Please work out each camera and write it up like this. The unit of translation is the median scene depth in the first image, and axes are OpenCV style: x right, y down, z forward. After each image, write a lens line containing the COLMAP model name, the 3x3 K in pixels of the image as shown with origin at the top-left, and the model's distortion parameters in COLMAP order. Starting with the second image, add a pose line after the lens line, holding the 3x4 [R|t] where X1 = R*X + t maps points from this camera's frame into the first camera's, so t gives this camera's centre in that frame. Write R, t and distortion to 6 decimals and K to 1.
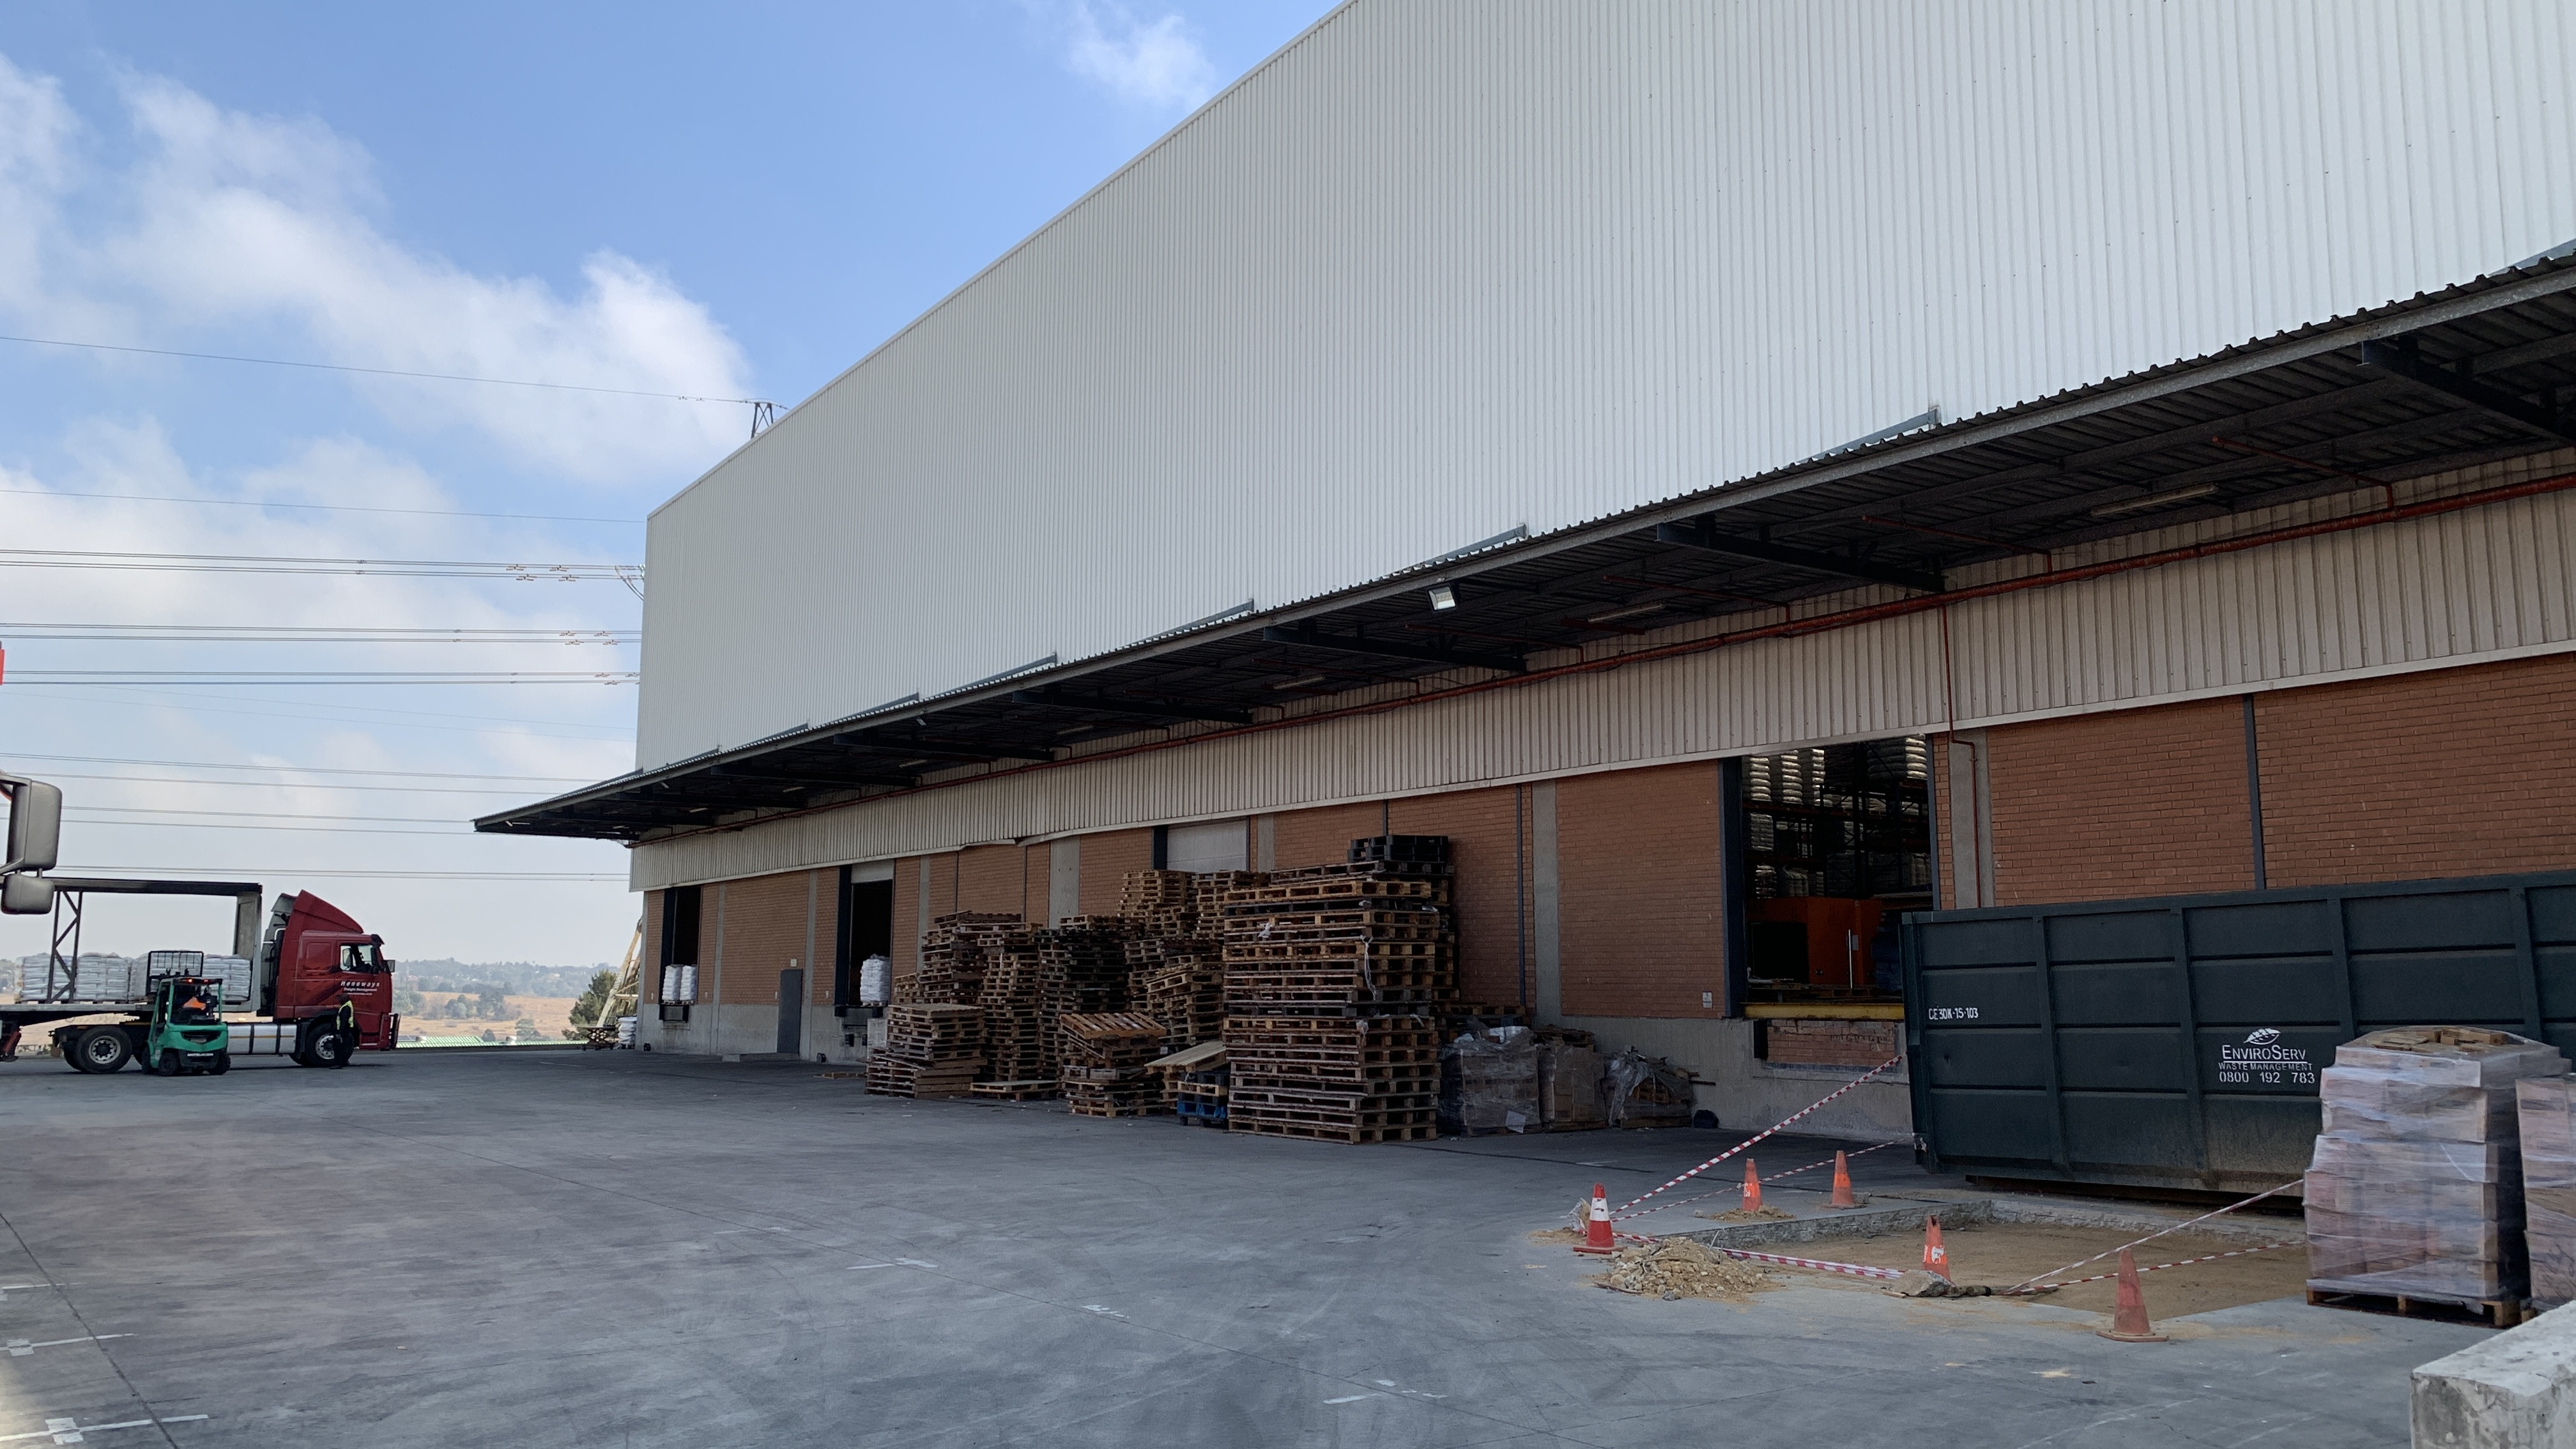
lens RADIAL K [[1960.2, 0, 1281.5], [0, 1960.2, 704.2], [0, 0, 1]] dist [0.026241, -0.022401]
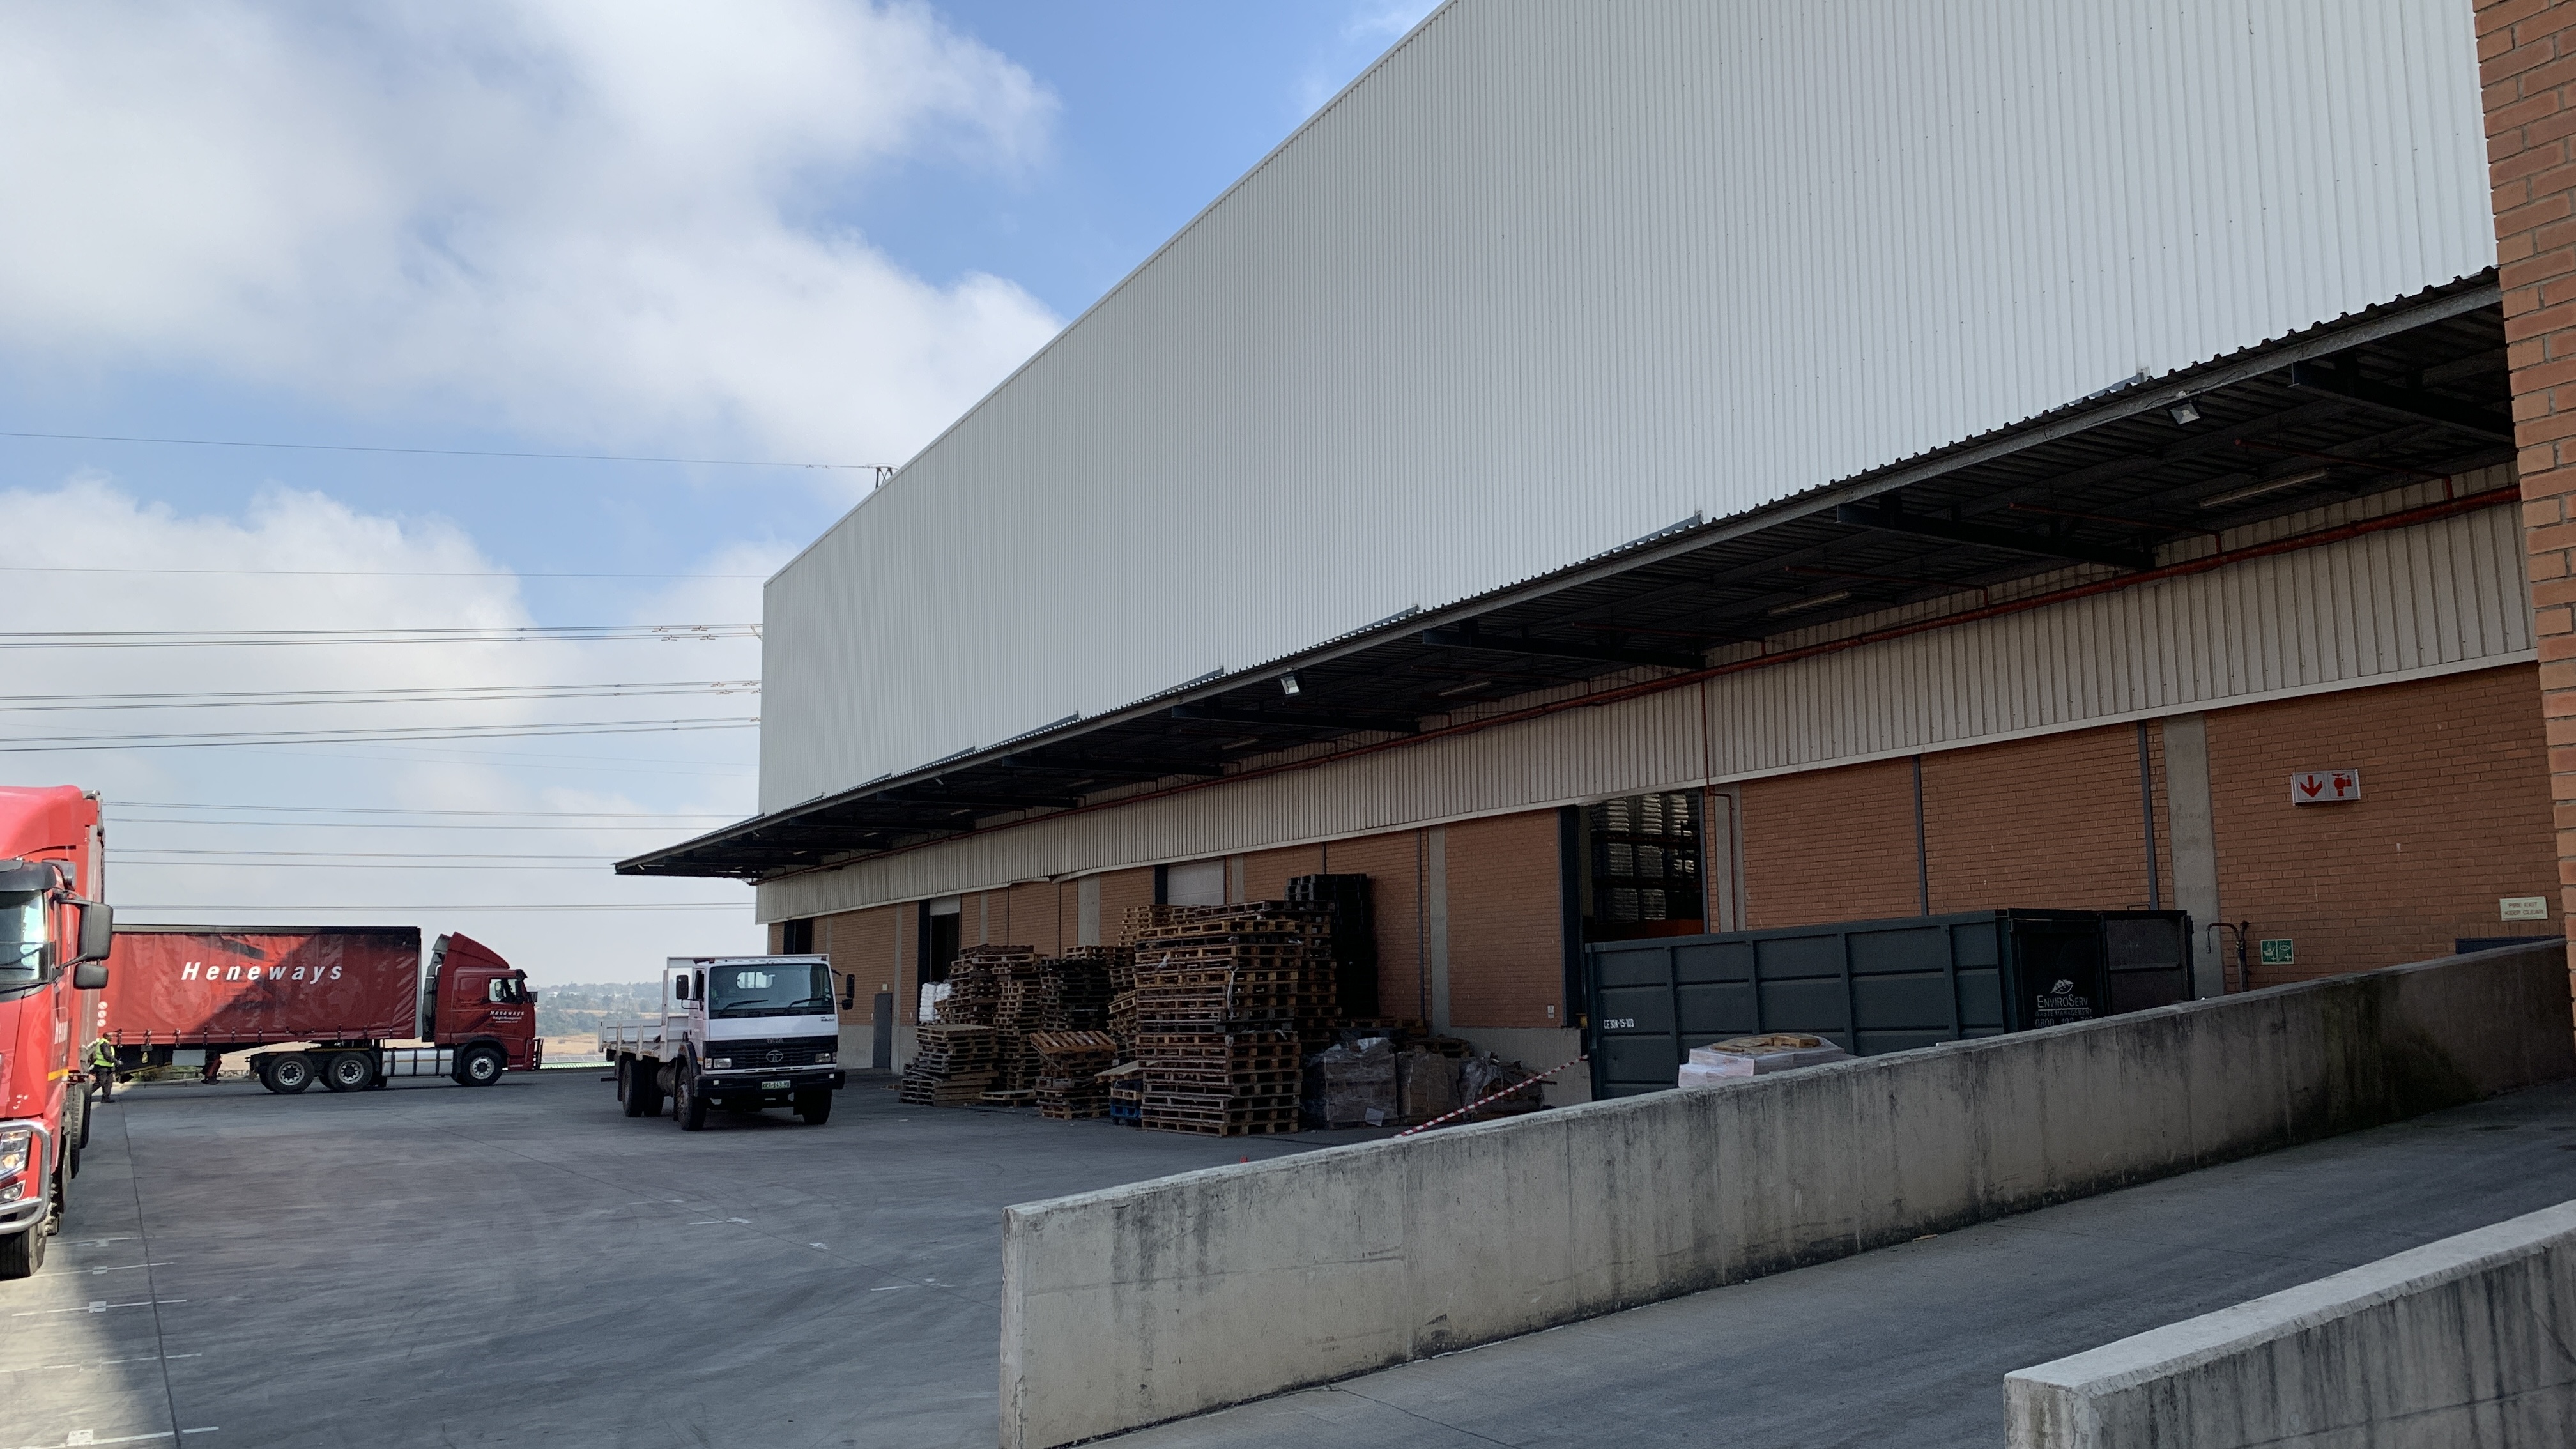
lens RADIAL K [[1973.3, 0, 1334.1], [0, 1973.3, 725.1], [0, 0, 1]] dist [0.076537, -0.139660]
pose [[0.996360, -0.027460, -0.080699, 0.212040], [0.028095, 0.999583, 0.006739, -0.037864], [0.080480, -0.008981, 0.996716, -0.216407]]
